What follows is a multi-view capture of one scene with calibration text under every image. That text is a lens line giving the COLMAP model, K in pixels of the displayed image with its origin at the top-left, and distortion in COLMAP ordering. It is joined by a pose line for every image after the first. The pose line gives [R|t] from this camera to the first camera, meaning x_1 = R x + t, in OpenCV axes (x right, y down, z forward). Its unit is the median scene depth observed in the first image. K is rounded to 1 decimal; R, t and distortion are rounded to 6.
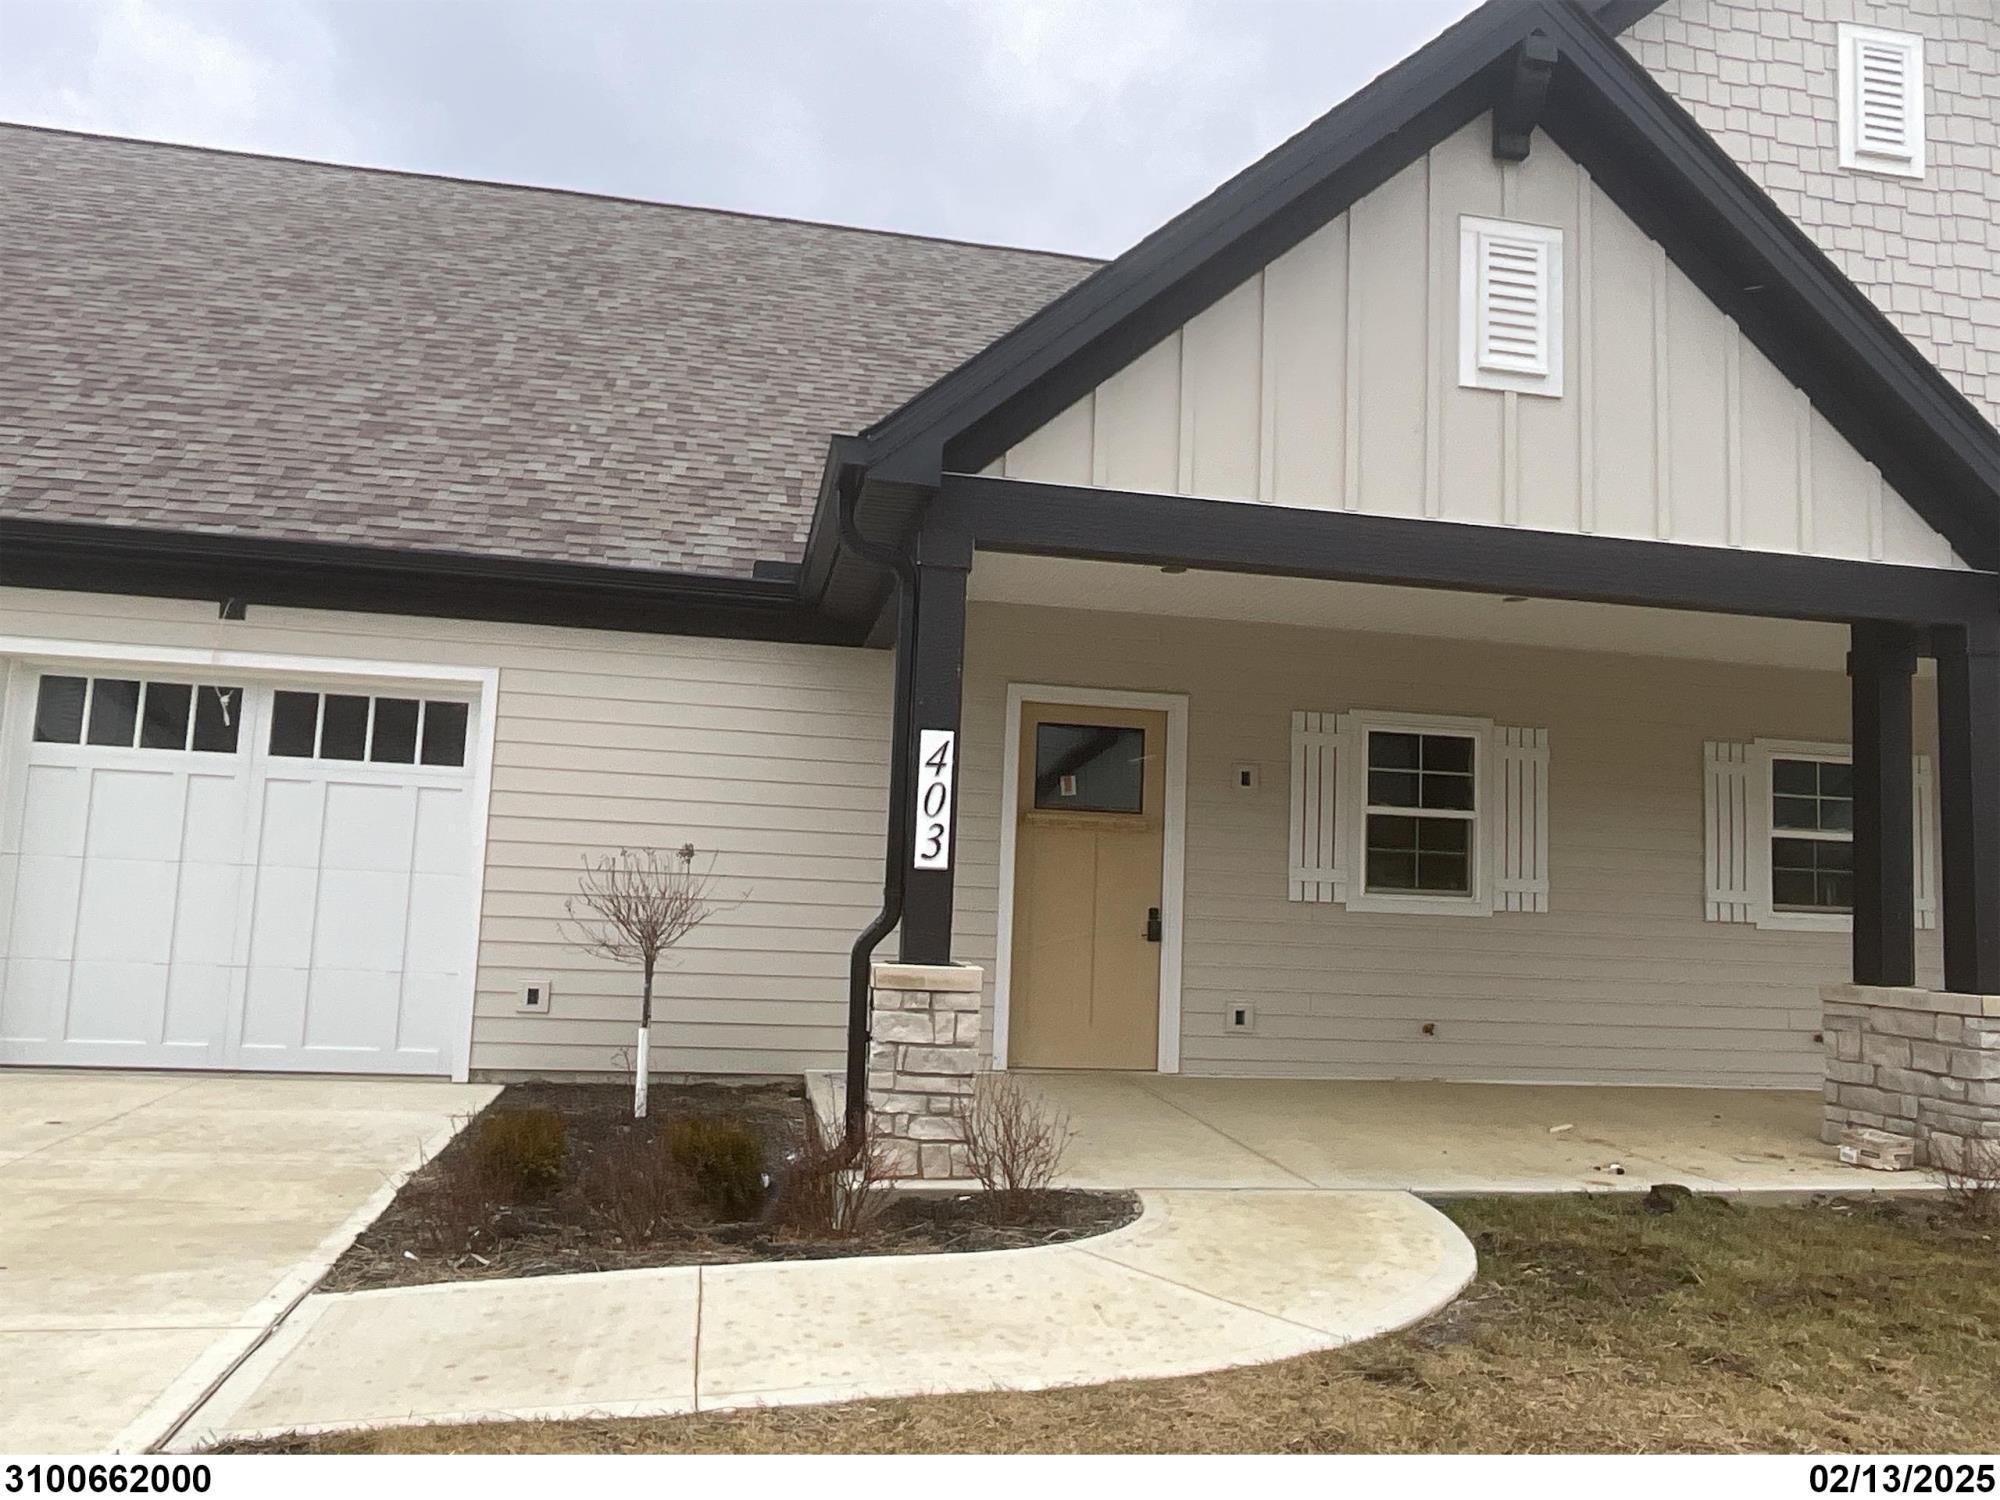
lens RADIAL K [[1482.4, 0, 1004.5], [0, 1482.4, 748.1], [0, 0, 1]] dist [0.021693, -0.025972]
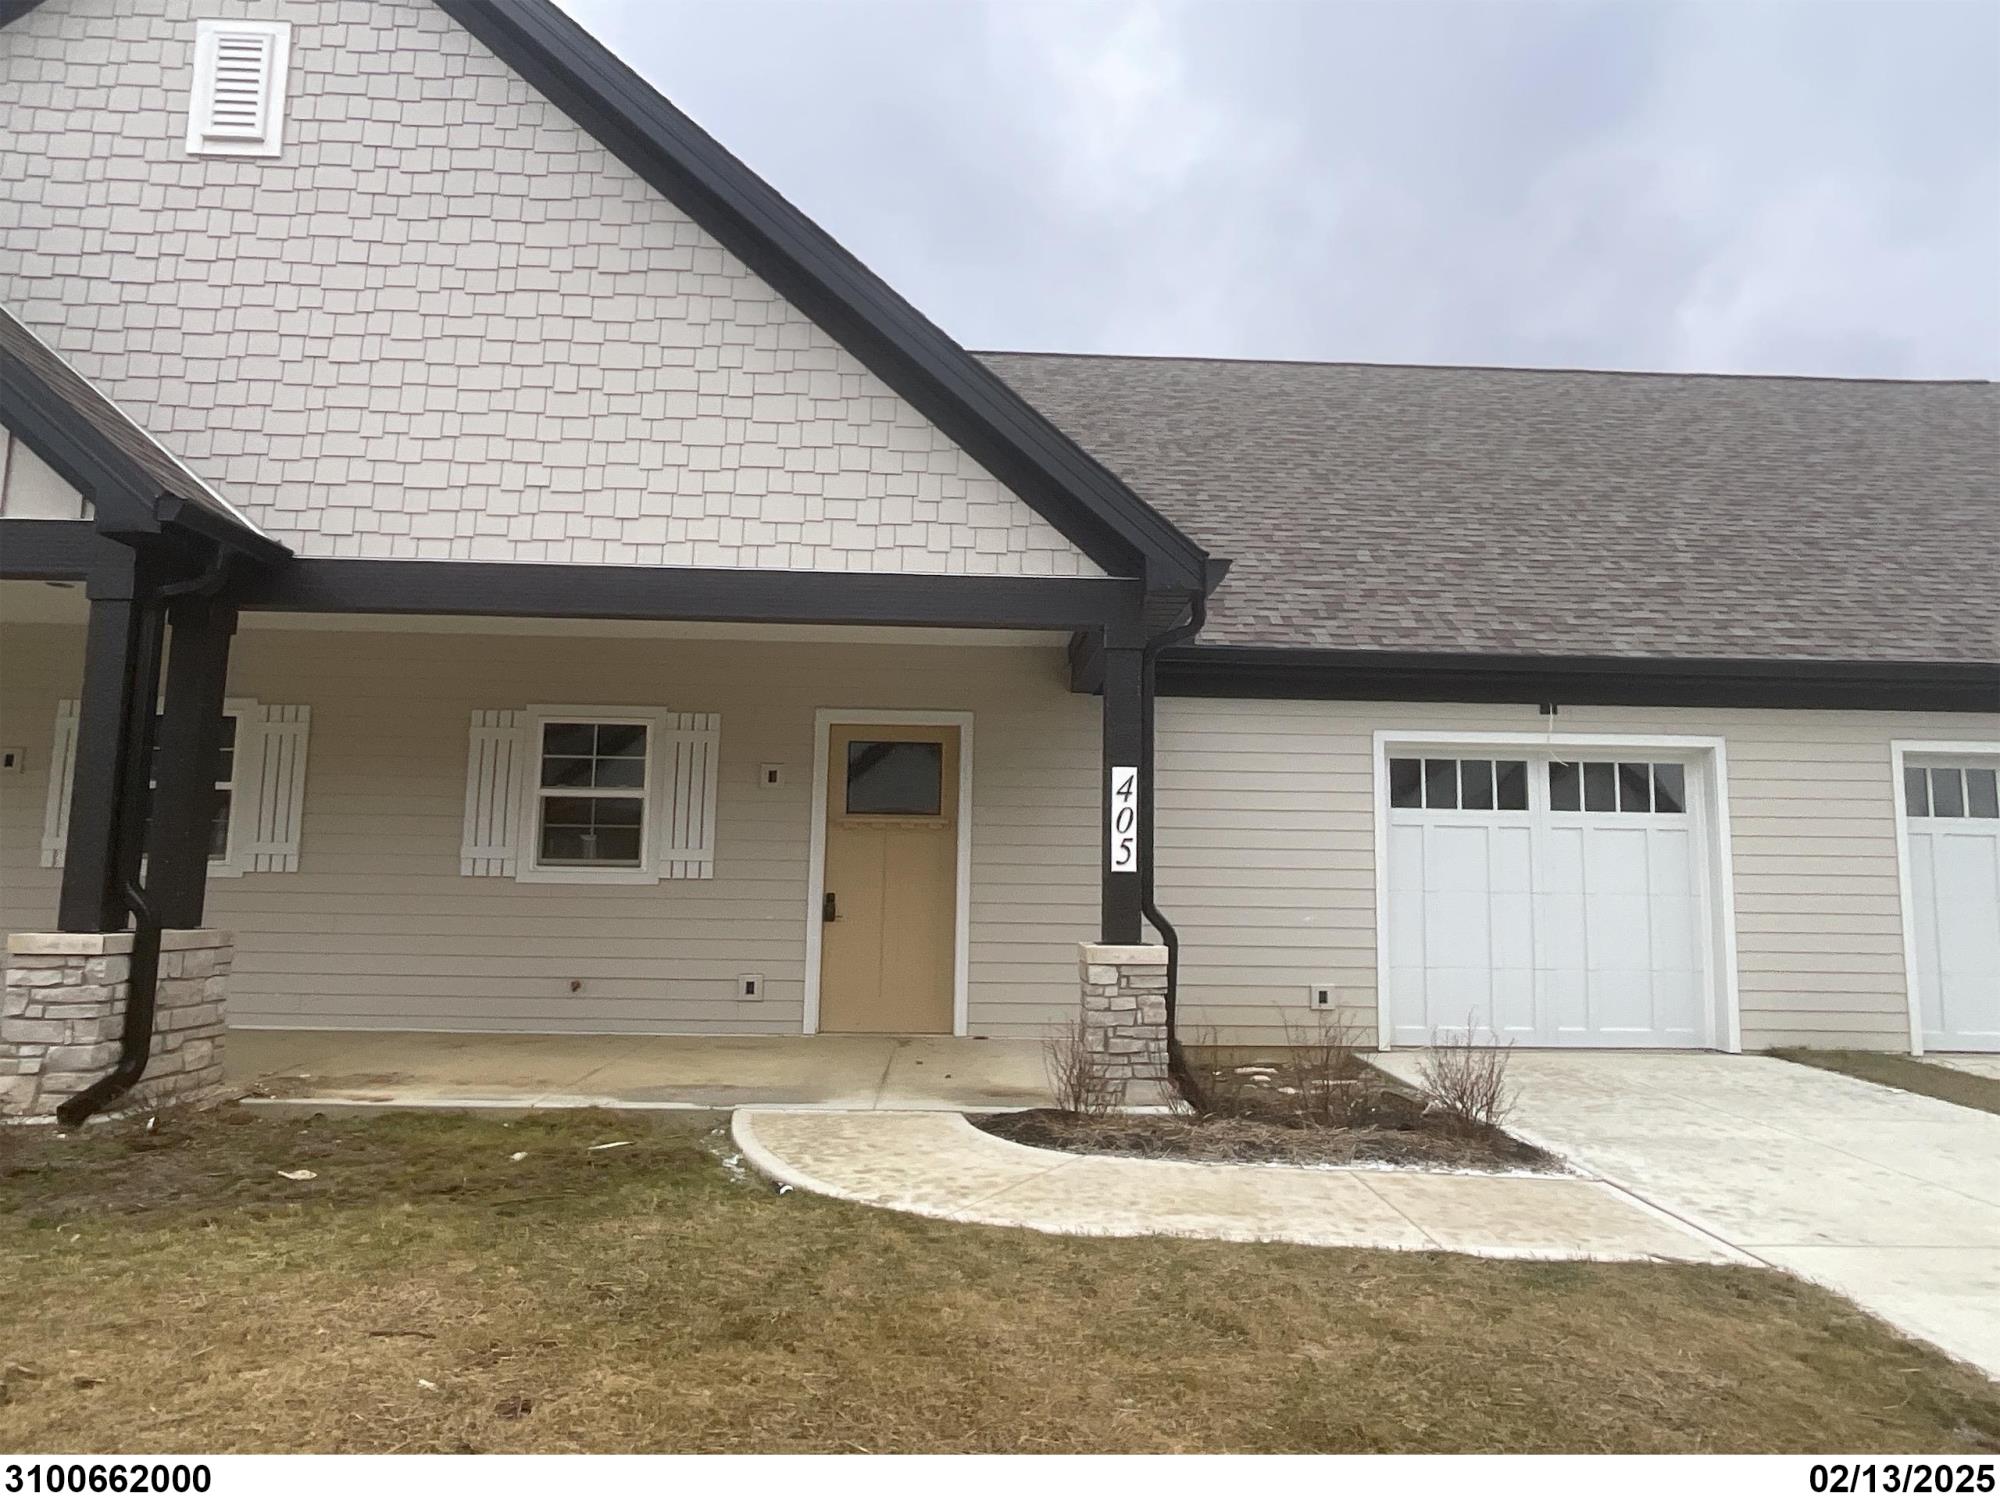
lens RADIAL K [[1223.6, 0, 1004.1], [0, 1223.6, 757.5], [0, 0, 1]] dist [-0.005726, 0.001141]
pose [[0.989986, -0.039950, -0.135398, 0.897044], [0.038211, 0.999151, -0.015420, 0.053968], [0.135899, 0.010092, 0.990671, 0.162798]]
